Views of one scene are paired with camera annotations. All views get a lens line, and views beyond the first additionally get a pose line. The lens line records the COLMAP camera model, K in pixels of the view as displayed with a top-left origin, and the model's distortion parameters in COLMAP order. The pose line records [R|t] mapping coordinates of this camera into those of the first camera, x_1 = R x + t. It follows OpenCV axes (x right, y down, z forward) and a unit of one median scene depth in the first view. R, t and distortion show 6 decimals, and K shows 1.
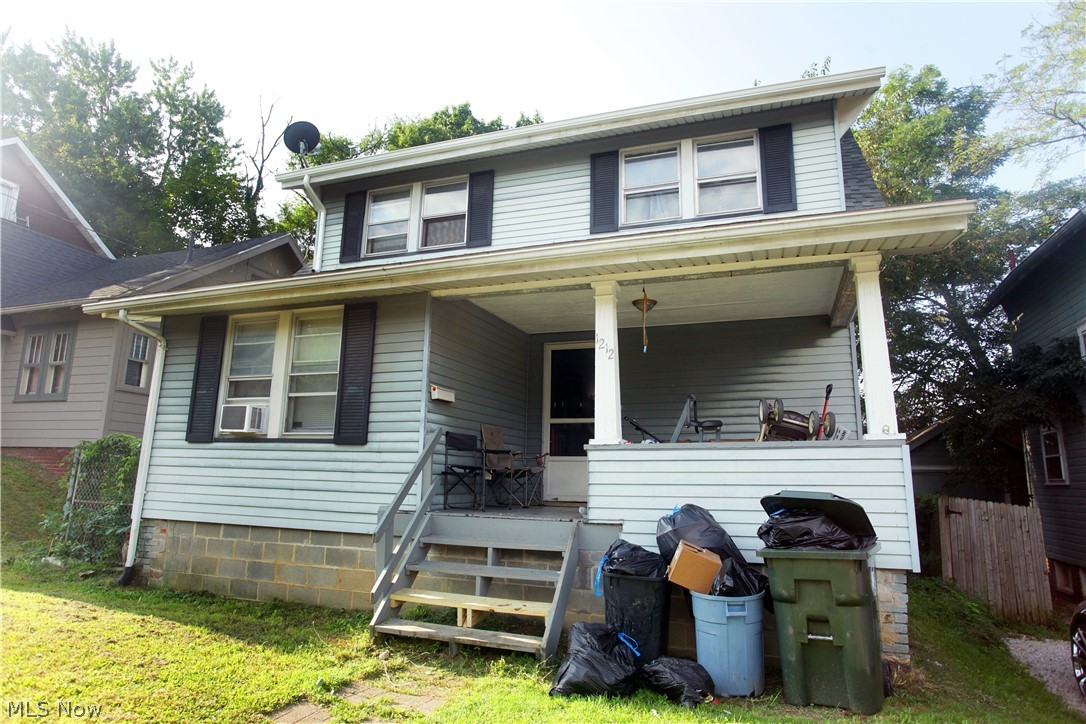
lens RADIAL K [[660.5, 0, 543.0], [0, 660.5, 362.0], [0, 0, 1]] dist [-0.057767, 0.045179]
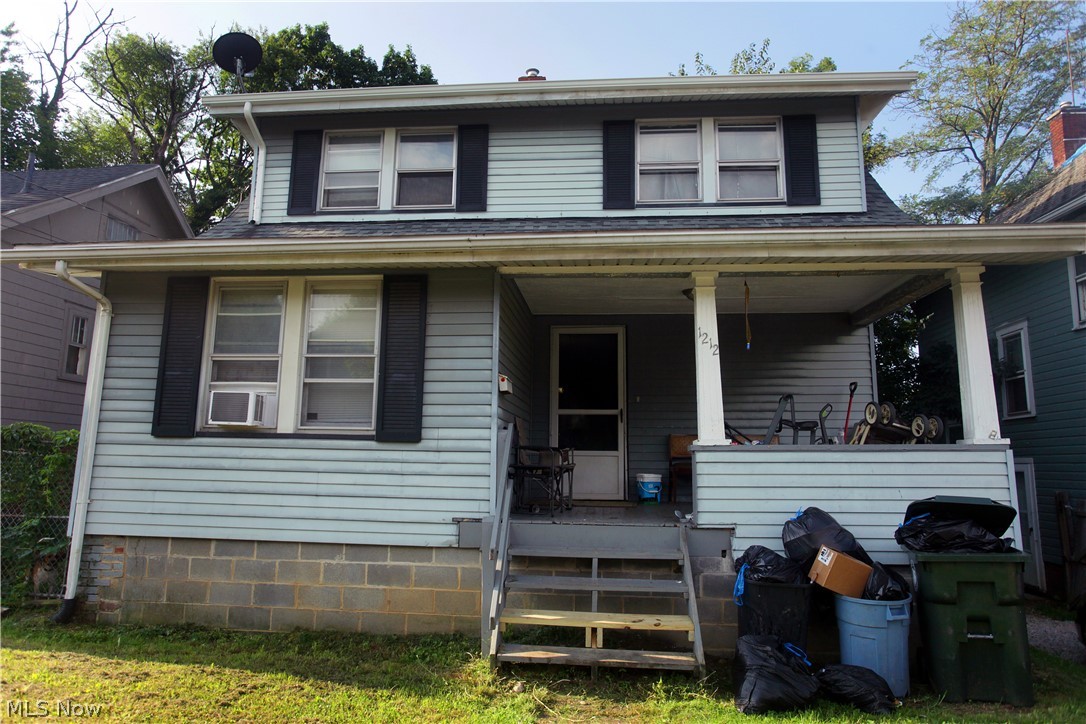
lens RADIAL K [[723.7, 0, 543.0], [0, 723.7, 362.0], [0, 0, 1]] dist [-0.043263, 0.044188]
pose [[0.964787, 0.031185, 0.261178, -0.329188], [-0.041793, 0.998508, 0.035158, -0.016628], [-0.259692, -0.044835, 0.964650, 0.052317]]
